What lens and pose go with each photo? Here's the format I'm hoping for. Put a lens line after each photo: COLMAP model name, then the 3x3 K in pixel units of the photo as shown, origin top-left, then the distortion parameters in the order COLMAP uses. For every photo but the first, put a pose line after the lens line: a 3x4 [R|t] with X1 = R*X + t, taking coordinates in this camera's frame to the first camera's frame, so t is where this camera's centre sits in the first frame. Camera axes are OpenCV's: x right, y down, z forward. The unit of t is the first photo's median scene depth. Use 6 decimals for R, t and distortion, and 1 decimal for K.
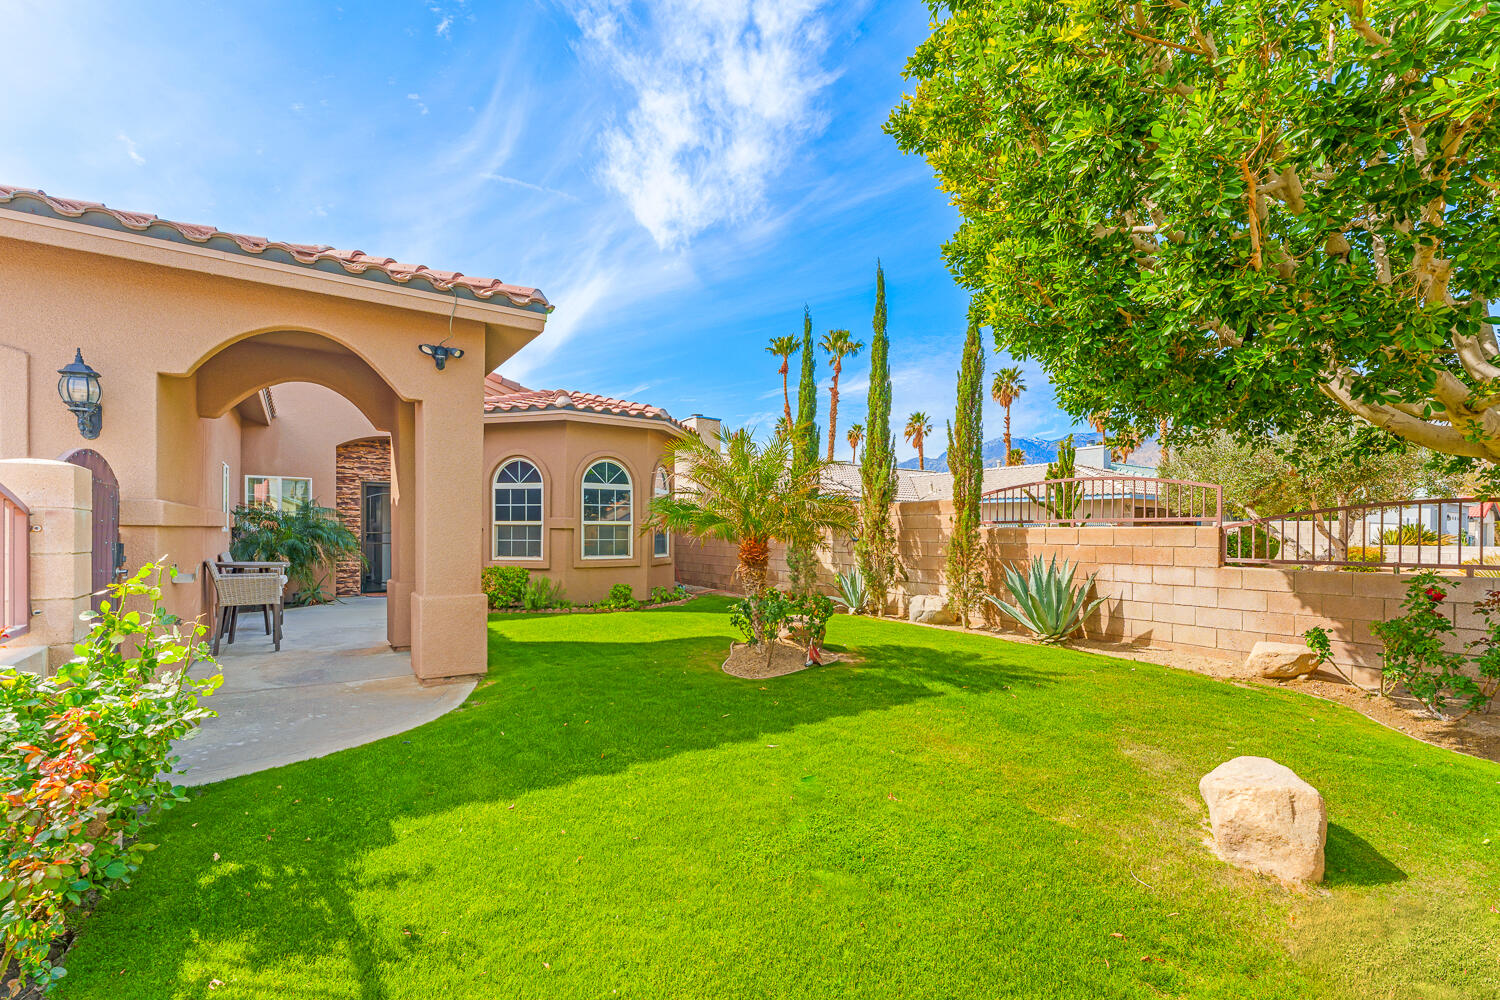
lens RADIAL K [[630.5, 0, 750.0], [0, 630.5, 500.0], [0, 0, 1]] dist [-0.002760, -0.000032]
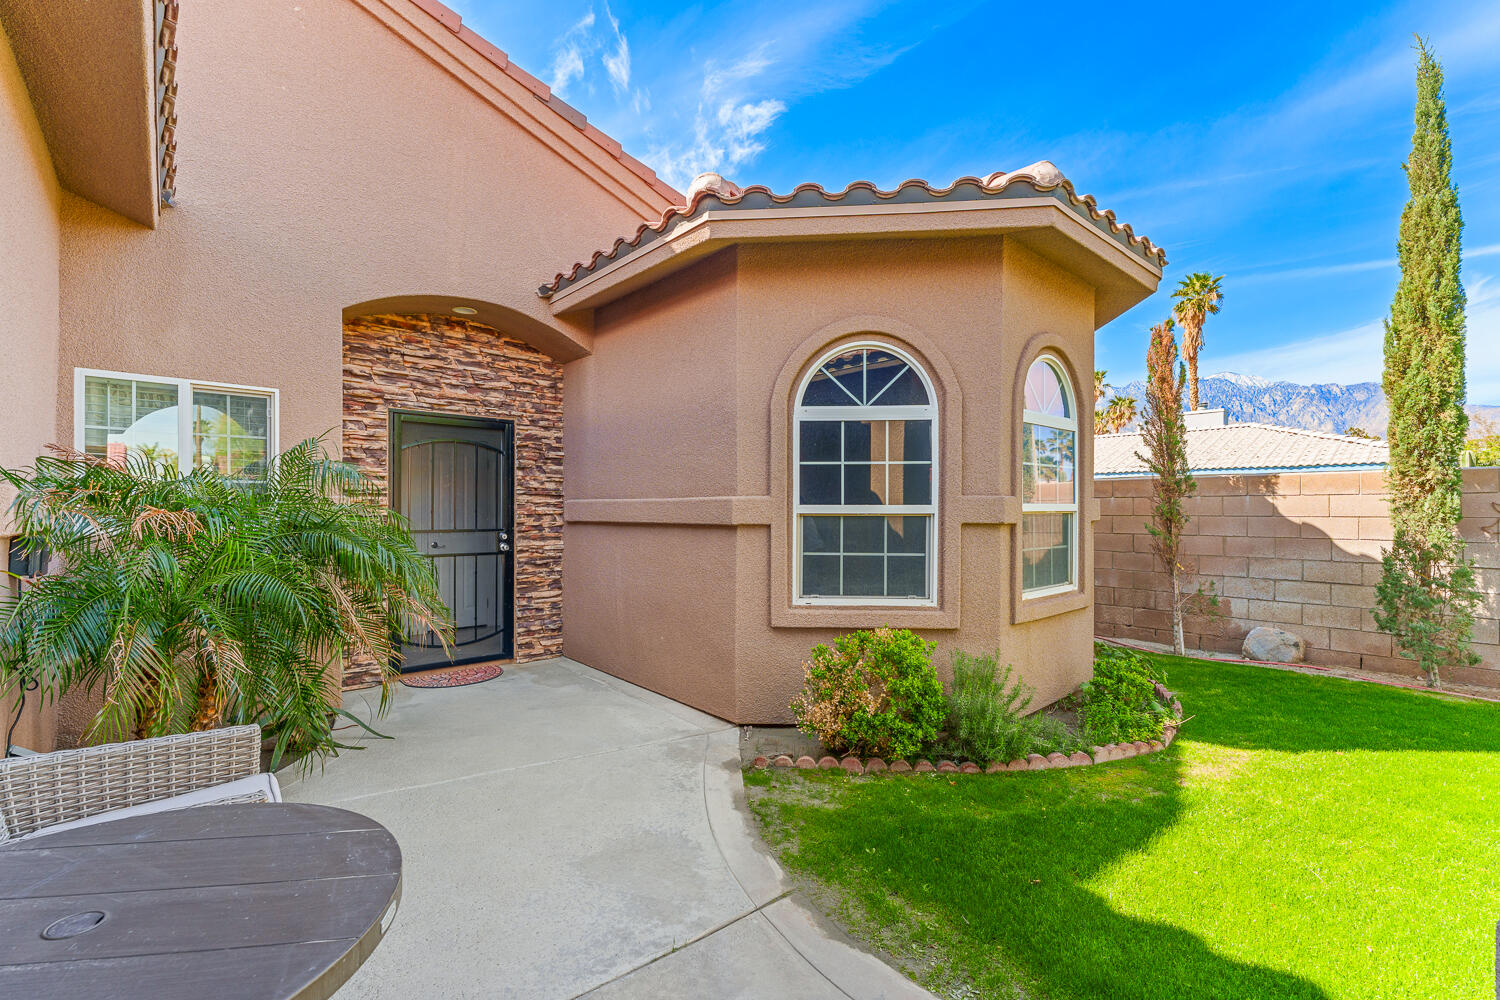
lens RADIAL K [[612.8, 0, 727.7], [0, 612.8, 479.3], [0, 0, 1]] dist [-0.000537, -0.000037]
pose [[0.993014, 0.002949, 0.117958, -0.494040], [-0.004004, 0.999954, 0.008716, 0.014912], [-0.117927, -0.009128, 0.992980, 0.633137]]
